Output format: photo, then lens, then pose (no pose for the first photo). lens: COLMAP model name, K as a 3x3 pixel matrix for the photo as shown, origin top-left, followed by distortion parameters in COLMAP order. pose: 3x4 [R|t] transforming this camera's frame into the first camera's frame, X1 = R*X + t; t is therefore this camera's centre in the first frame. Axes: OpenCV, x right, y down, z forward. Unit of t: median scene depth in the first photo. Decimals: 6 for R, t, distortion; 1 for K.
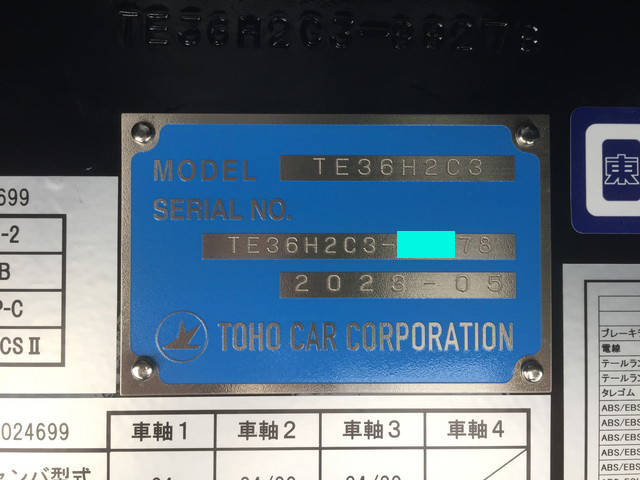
lens RADIAL K [[546.1, 0, 318.3], [0, 546.1, 241.3], [0, 0, 1]] dist [0.049612, -0.035532]
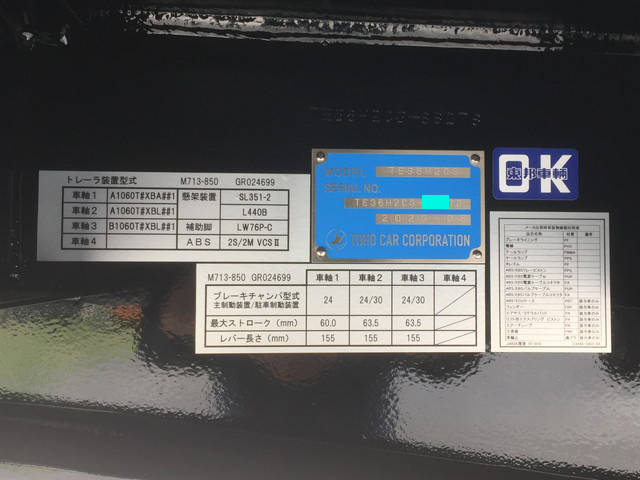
lens RADIAL K [[694.6, 0, 321.1], [0, 694.6, 238.7], [0, 0, 1]] dist [0.139480, 0.000000]
pose [[0.998138, 0.006164, 0.060687, -0.502737], [-0.004052, 0.999384, -0.034864, 0.278418], [-0.060864, 0.034553, 0.997548, -2.093020]]
